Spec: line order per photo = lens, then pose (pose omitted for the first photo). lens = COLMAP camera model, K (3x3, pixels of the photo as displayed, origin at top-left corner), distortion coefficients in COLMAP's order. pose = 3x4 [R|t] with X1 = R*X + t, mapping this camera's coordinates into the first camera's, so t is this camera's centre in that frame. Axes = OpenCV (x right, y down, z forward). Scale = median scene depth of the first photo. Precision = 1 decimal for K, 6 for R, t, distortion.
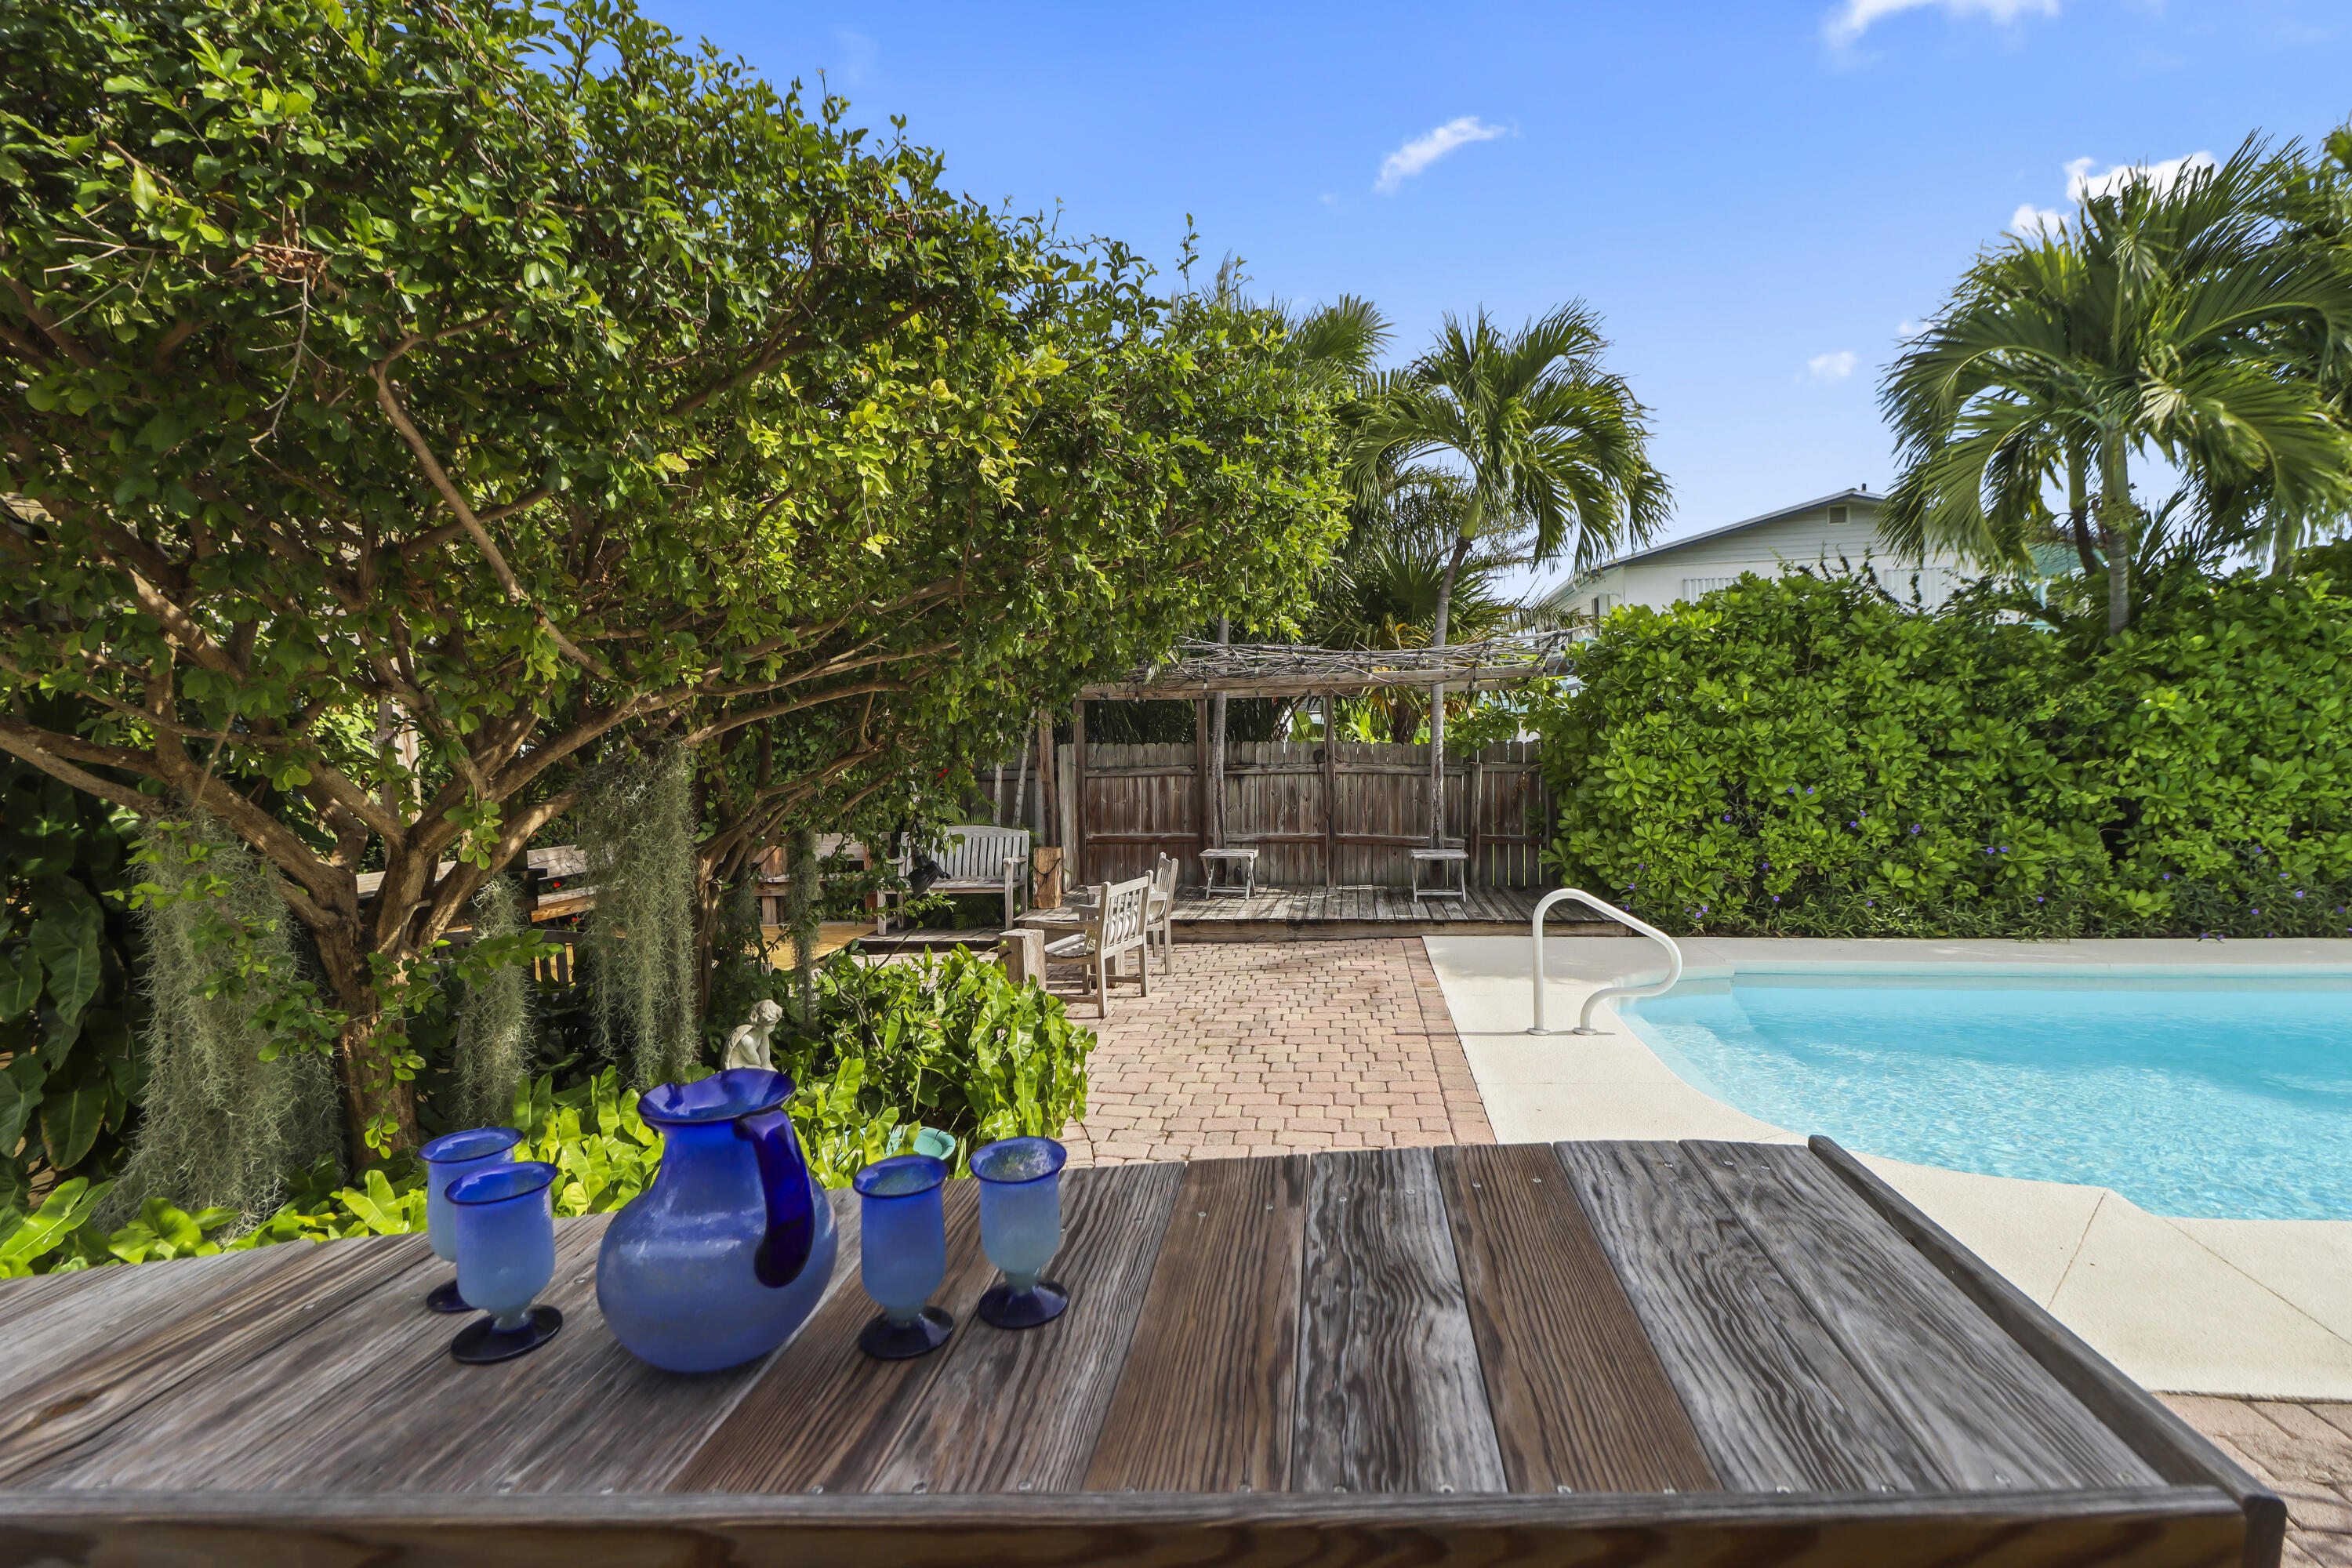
lens RADIAL K [[1071.5, 0, 1173.7], [0, 1071.5, 746.7], [0, 0, 1]] dist [0.011869, -0.008563]
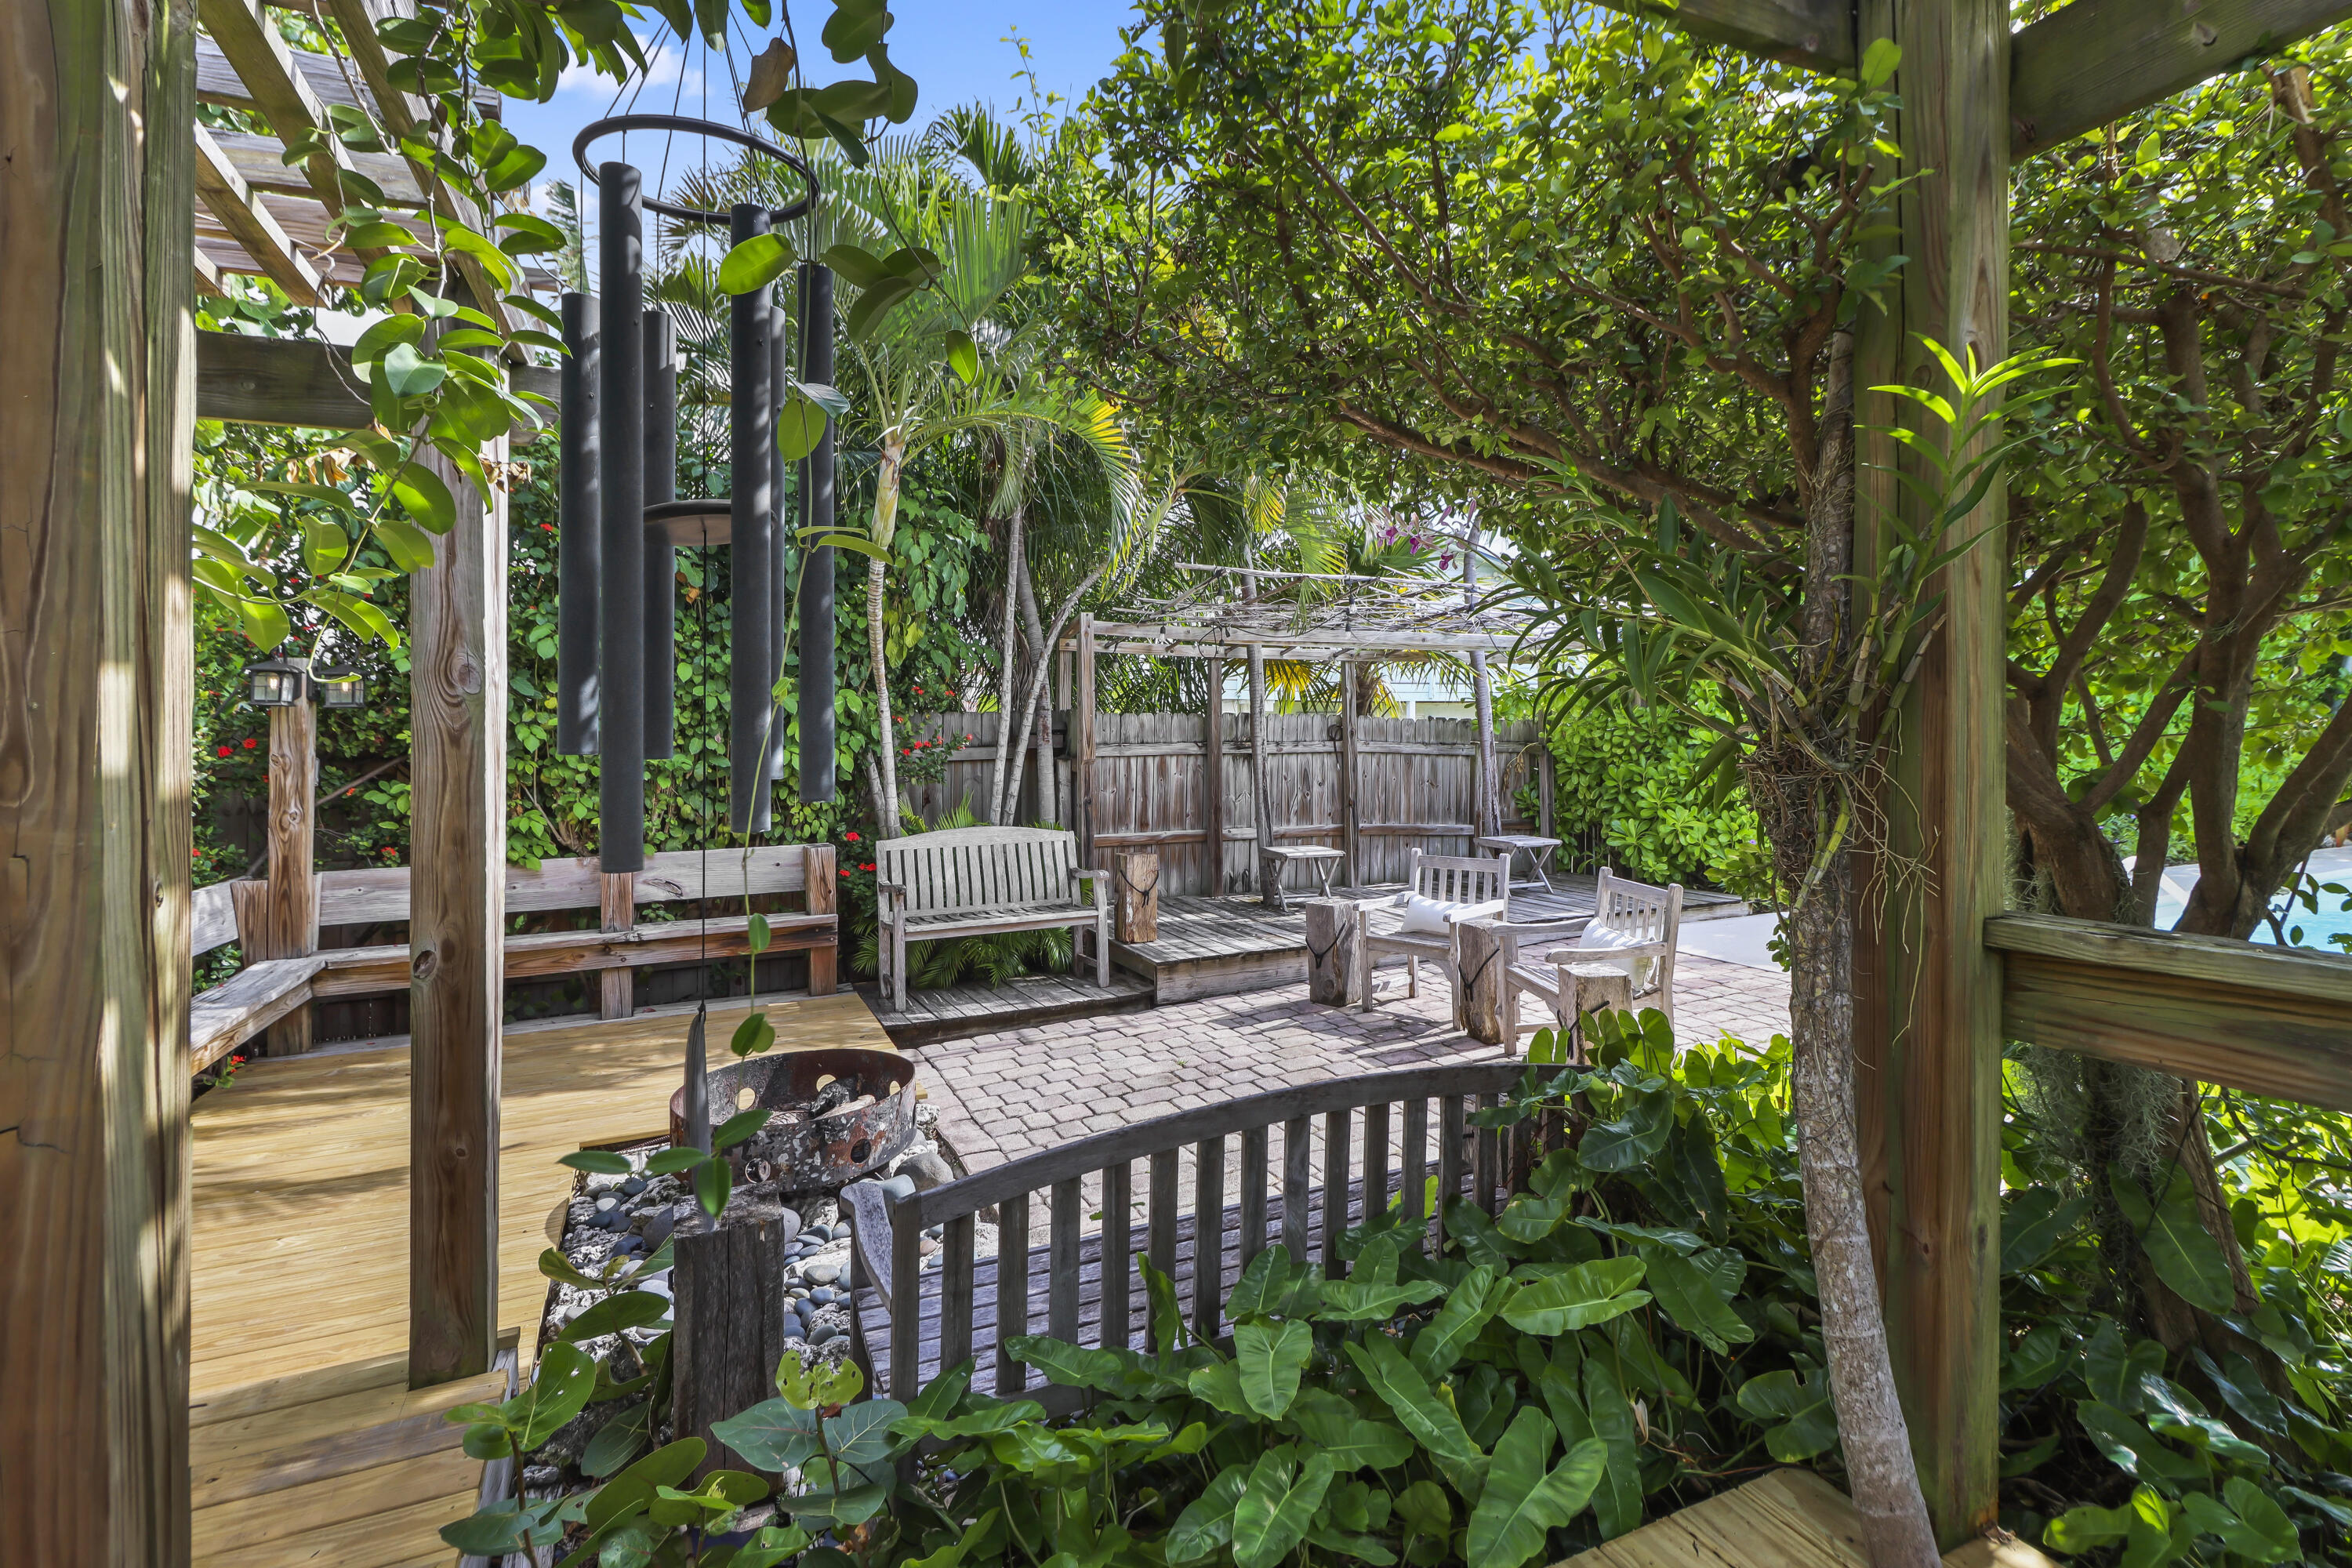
lens RADIAL K [[1071.5, 0, 1178.3], [0, 1071.5, 763.9], [0, 0, 1]] dist [0.011869, -0.008563]
pose [[0.831633, 0.004344, 0.555308, -0.543543], [-0.004251, 0.999990, -0.001457, 0.045106], [-0.555309, -0.001148, 0.831644, 0.487646]]
